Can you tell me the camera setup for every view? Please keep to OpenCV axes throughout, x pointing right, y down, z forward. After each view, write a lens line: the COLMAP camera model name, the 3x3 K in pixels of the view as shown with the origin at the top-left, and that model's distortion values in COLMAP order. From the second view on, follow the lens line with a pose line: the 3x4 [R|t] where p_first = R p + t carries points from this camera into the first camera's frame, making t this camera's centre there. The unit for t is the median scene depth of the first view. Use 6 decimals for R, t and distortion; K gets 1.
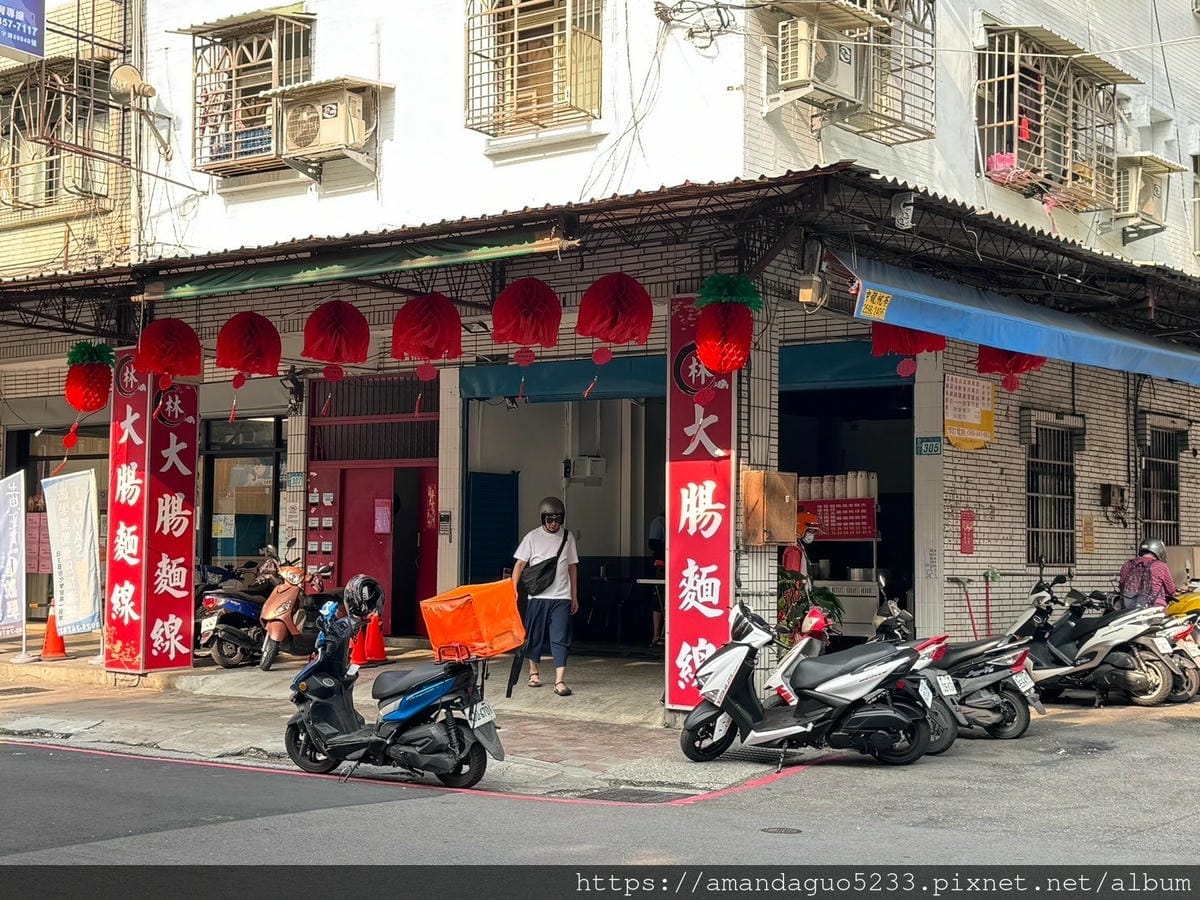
lens RADIAL K [[1811.8, 0, 599.8], [0, 1811.8, 433.9], [0, 0, 1]] dist [0.157734, 0.014924]
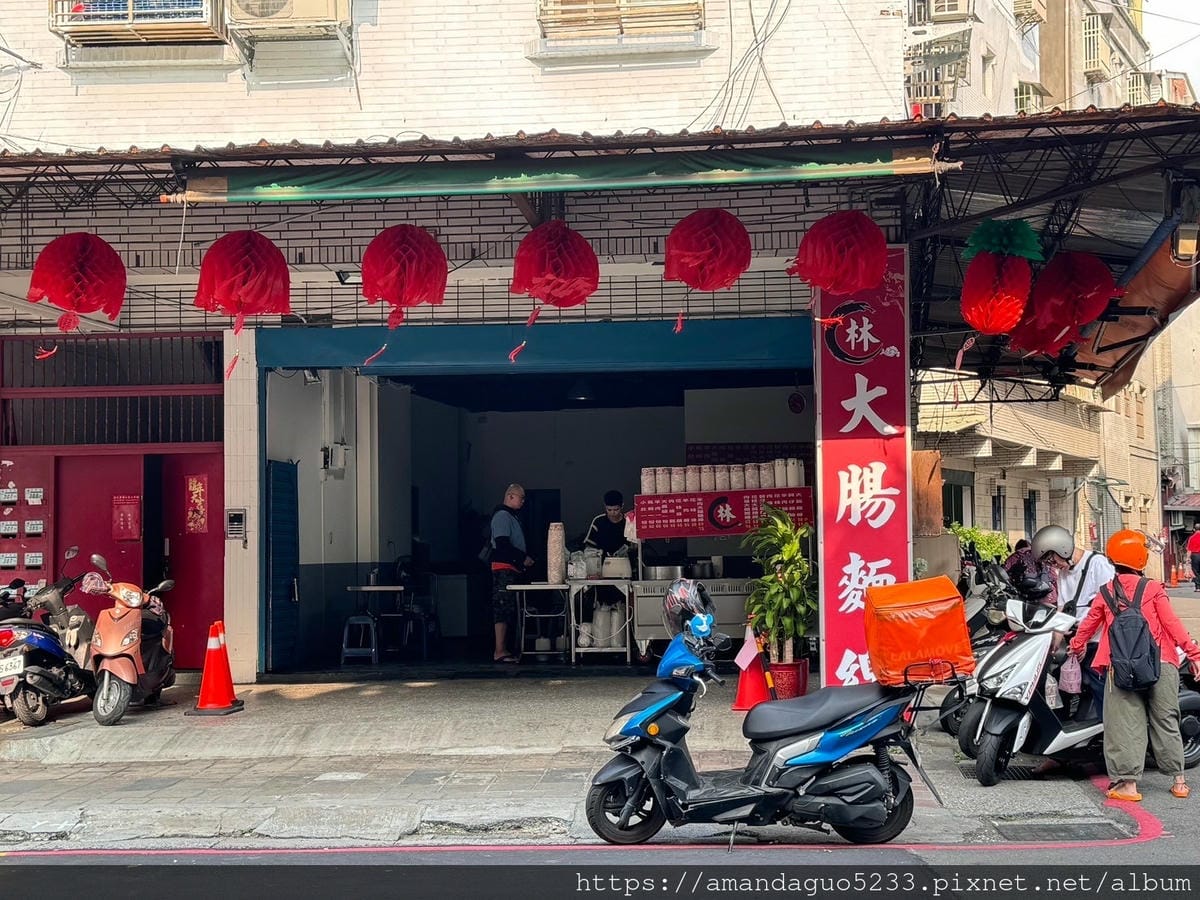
lens RADIAL K [[1768.4, 0, 600.0], [0, 1768.4, 450.0], [0, 0, 1]] dist [0.164571, -0.123180]
pose [[0.841753, 0.009255, 0.539784, -0.505515], [-0.009695, 0.999951, -0.002026, 0.022799], [-0.539776, -0.003528, 0.841801, 0.352814]]
